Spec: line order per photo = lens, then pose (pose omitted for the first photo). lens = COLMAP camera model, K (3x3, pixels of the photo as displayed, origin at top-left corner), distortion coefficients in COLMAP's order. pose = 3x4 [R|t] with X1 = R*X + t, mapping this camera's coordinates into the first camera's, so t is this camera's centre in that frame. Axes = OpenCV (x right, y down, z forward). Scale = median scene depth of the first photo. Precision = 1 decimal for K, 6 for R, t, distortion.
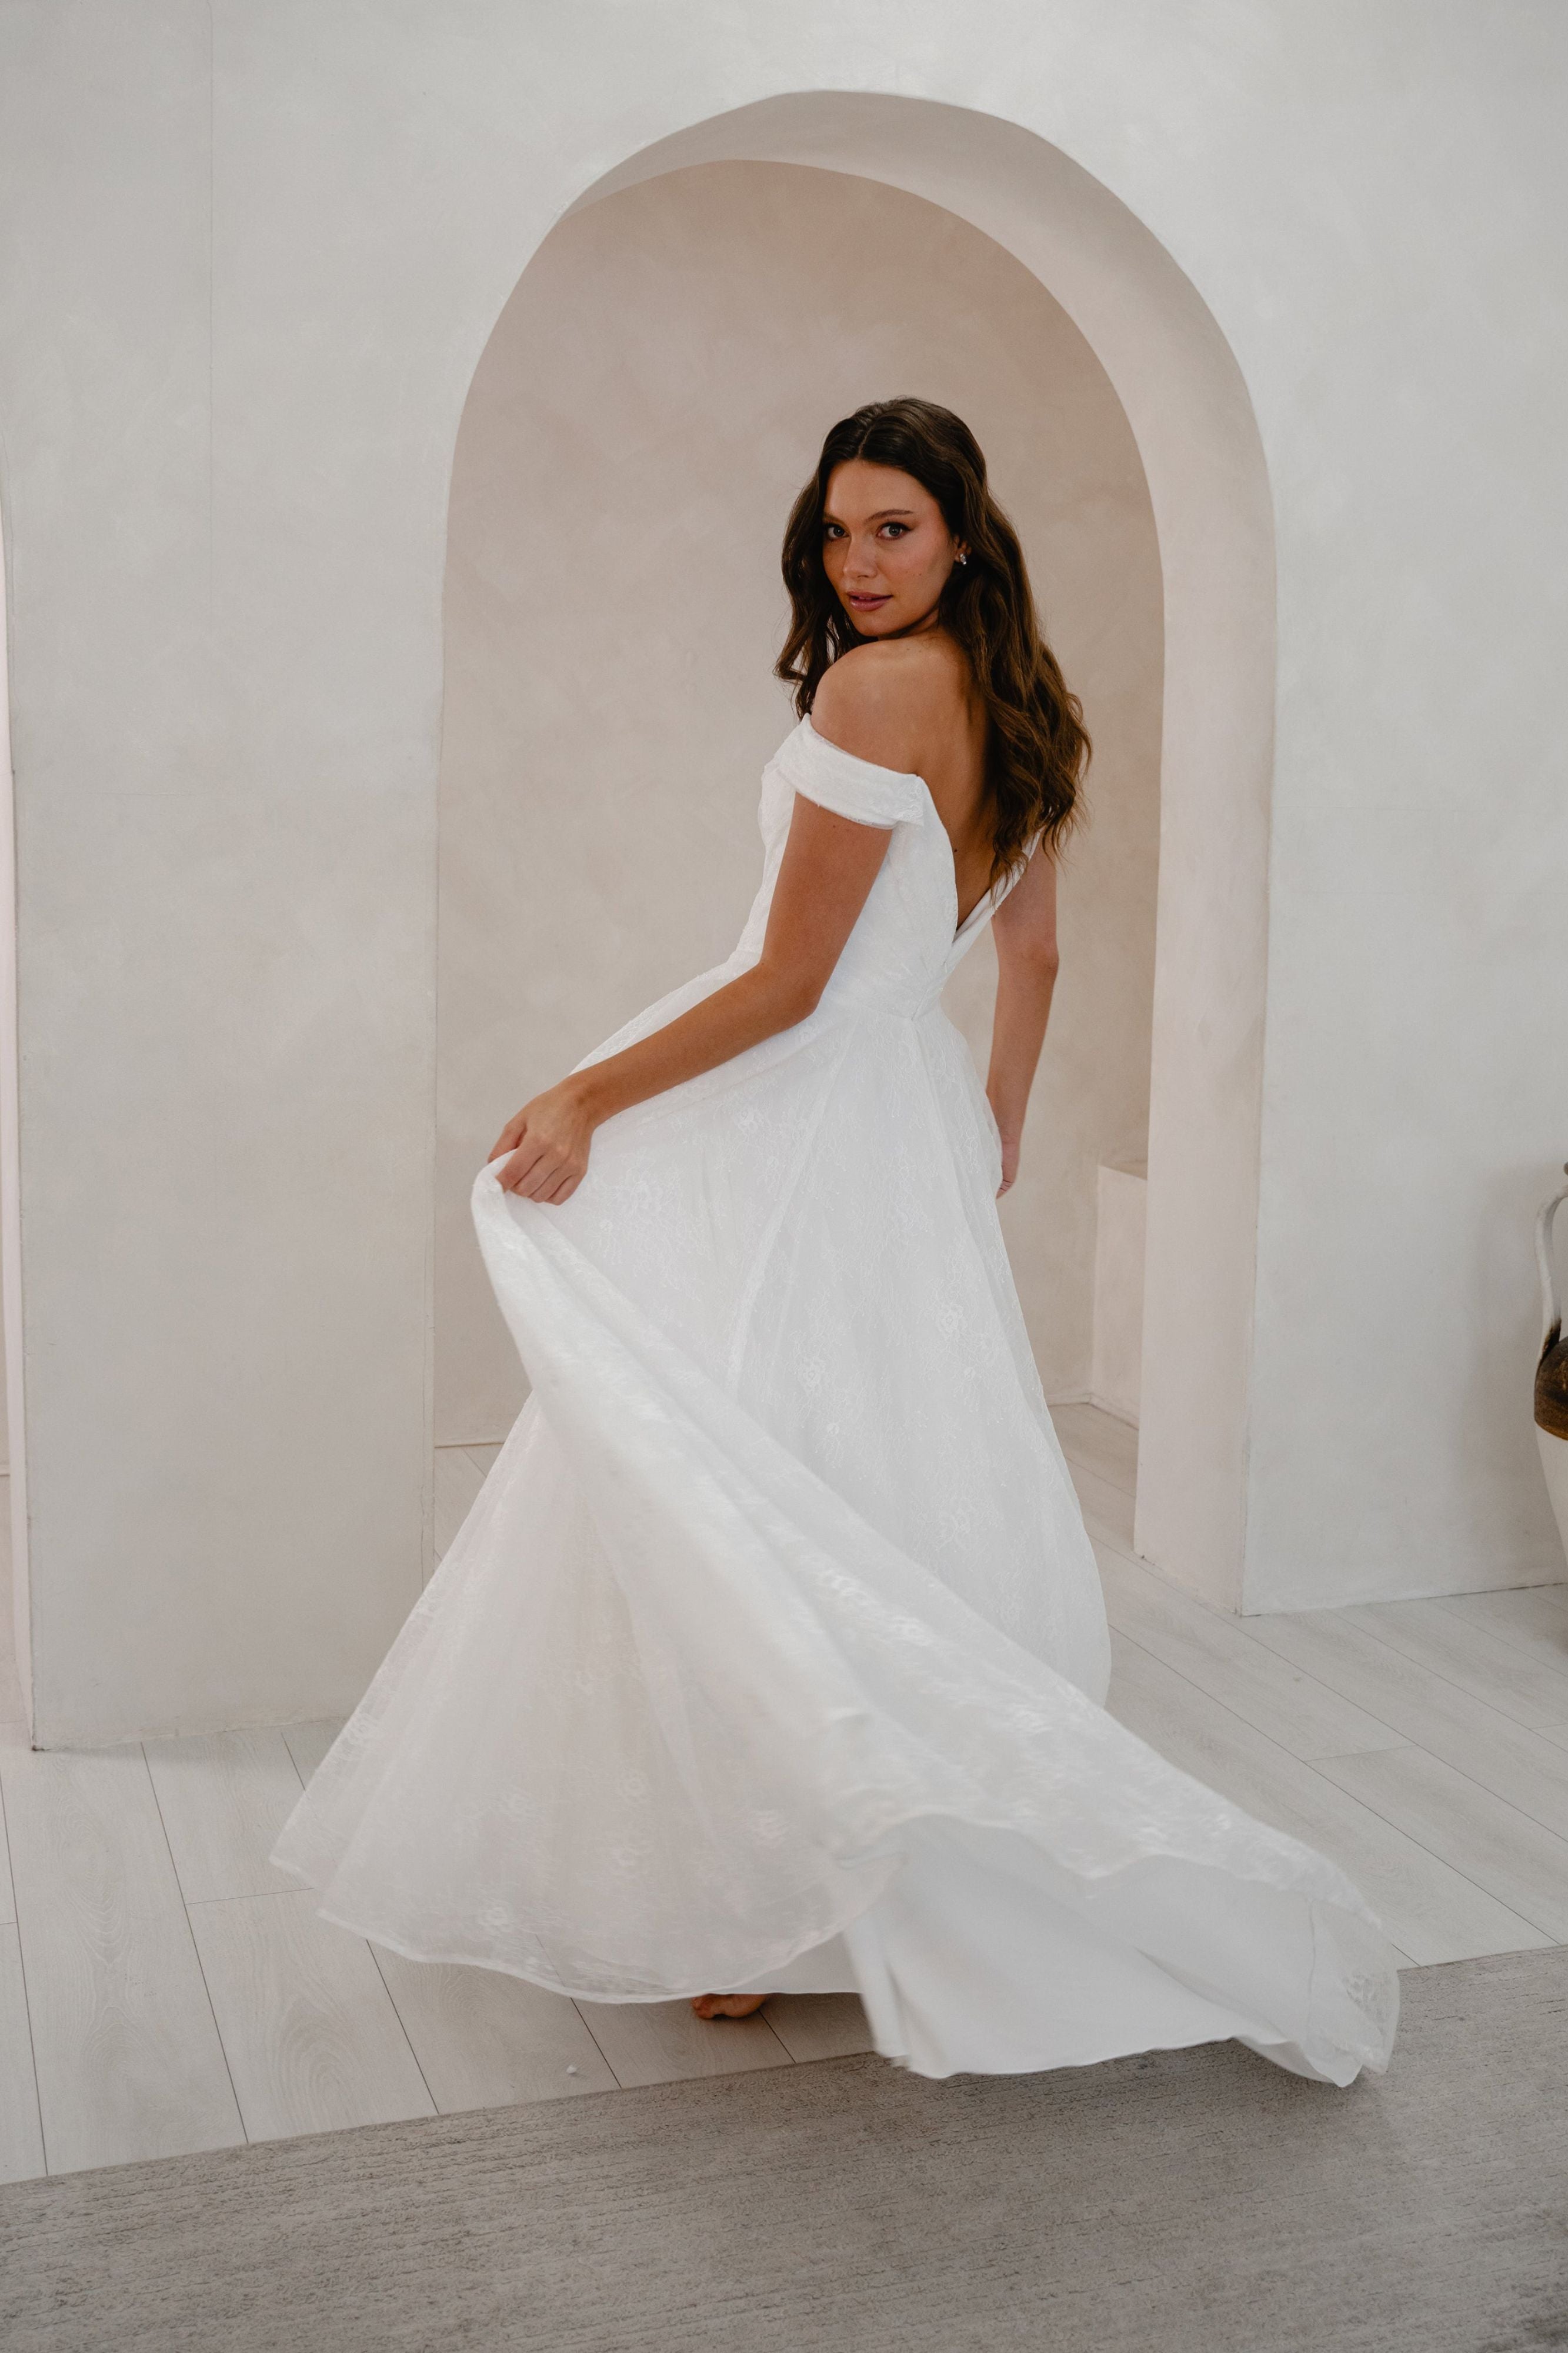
lens RADIAL K [[2475.5, 0, 775.3], [0, 2475.5, 1162.5], [0, 0, 1]] dist [0.218822, 0.000000]
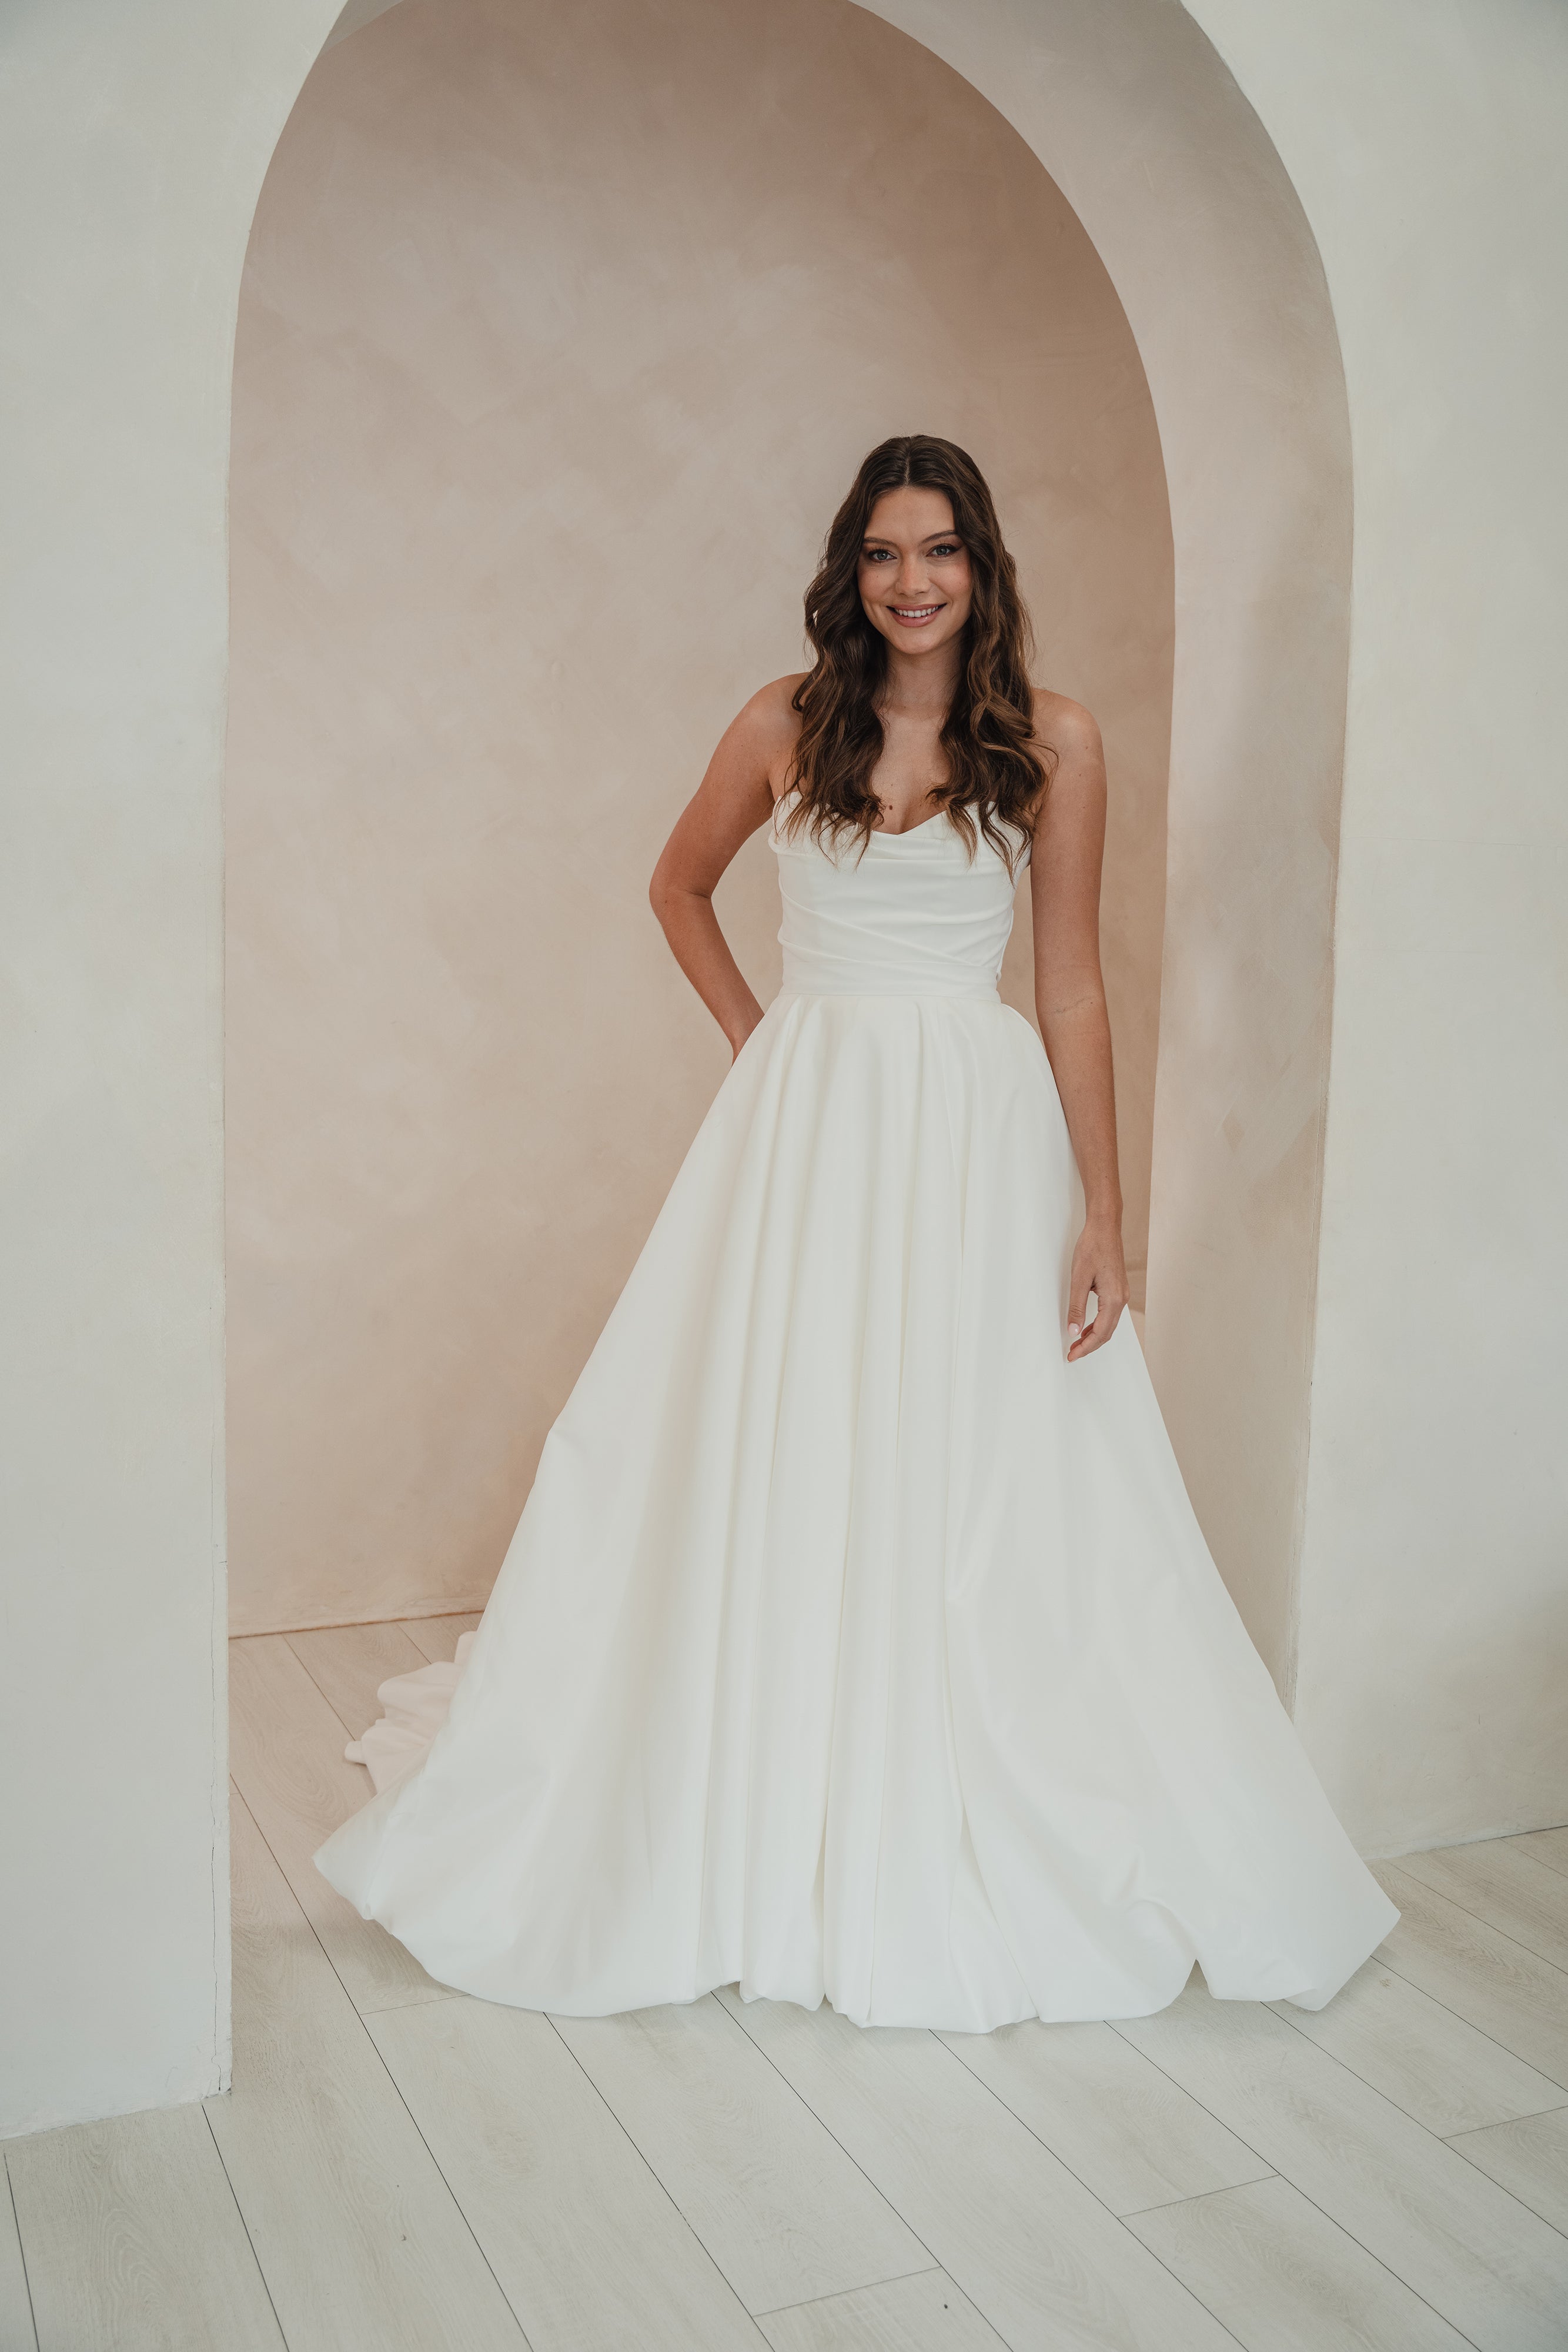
lens RADIAL K [[2275.6, 0, 757.1], [0, 2275.6, 1272.9], [0, 0, 1]] dist [0.132203, 0.000000]
pose [[0.997507, -0.006414, 0.070281, -0.029500], [0.004983, 0.999777, 0.020518, -0.024320], [-0.070397, -0.020116, 0.997316, 0.307479]]
